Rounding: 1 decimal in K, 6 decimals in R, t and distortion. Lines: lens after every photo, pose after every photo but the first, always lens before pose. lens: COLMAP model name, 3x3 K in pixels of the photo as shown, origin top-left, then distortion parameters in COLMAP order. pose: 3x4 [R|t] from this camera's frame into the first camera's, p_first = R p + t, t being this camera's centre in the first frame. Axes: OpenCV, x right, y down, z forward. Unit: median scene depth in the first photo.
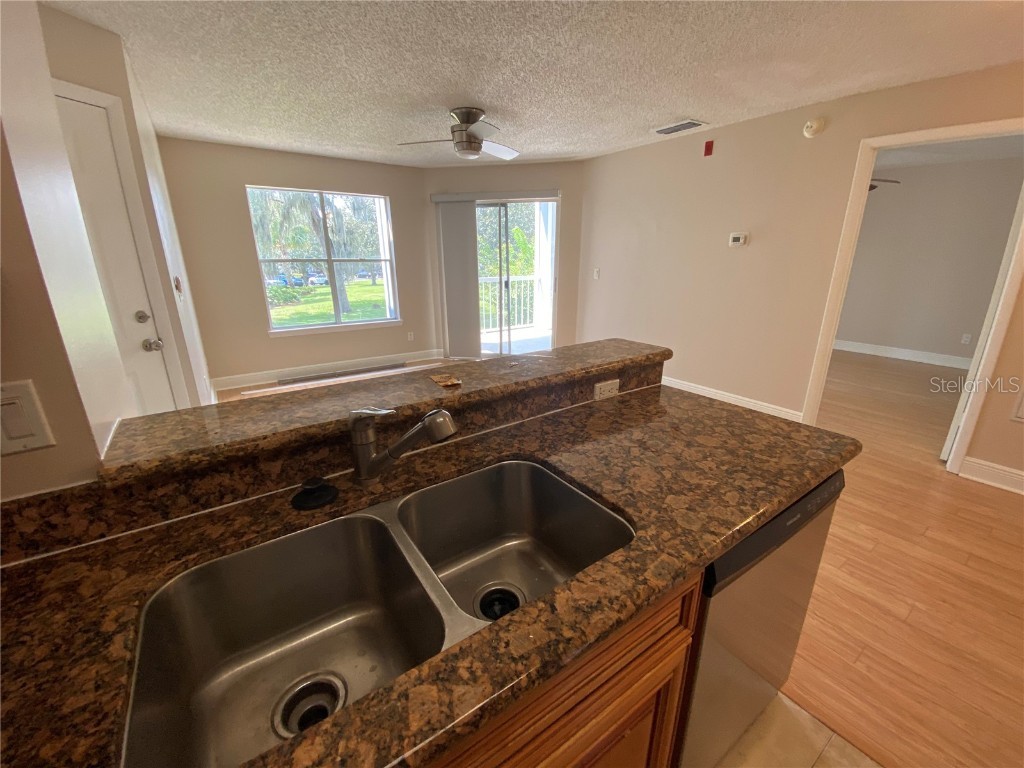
lens RADIAL K [[413.2, 0, 514.4], [0, 413.2, 382.6], [0, 0, 1]] dist [0.025422, -0.019353]
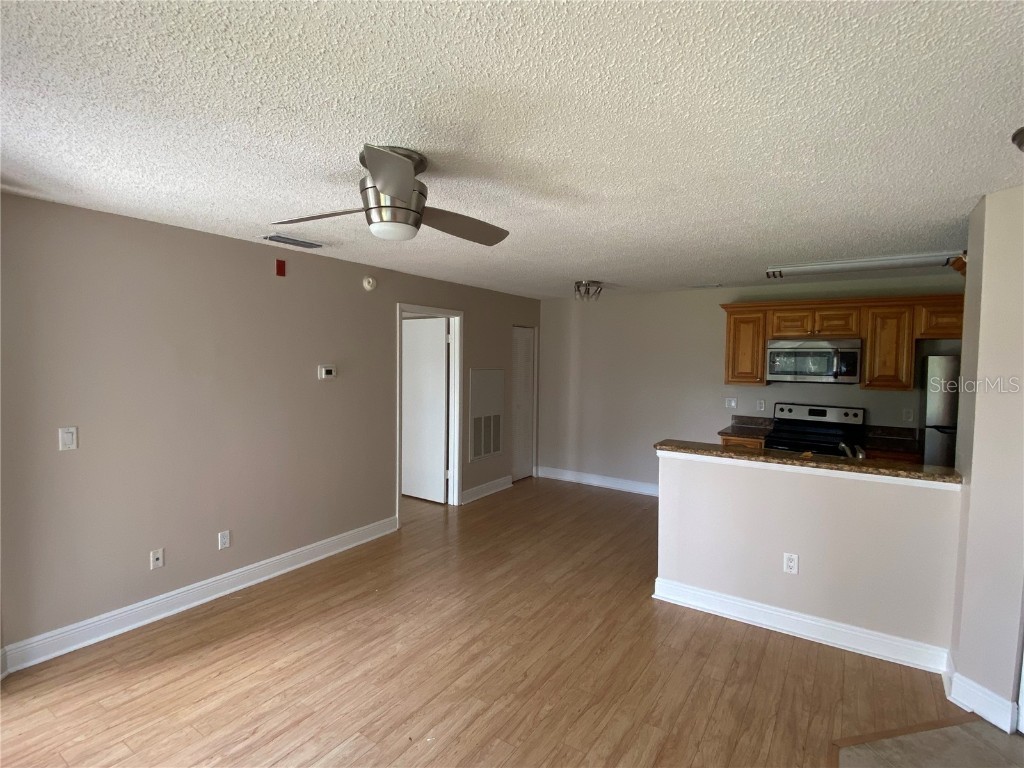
lens RADIAL K [[505.8, 0, 512.0], [0, 505.8, 384.0], [0, 0, 1]] dist [0.079177, -0.054621]
pose [[-0.369297, -0.046076, 0.928168, -2.236817], [0.265998, 0.951741, 0.153081, -1.270771], [-0.890429, 0.303424, -0.339219, 3.398743]]
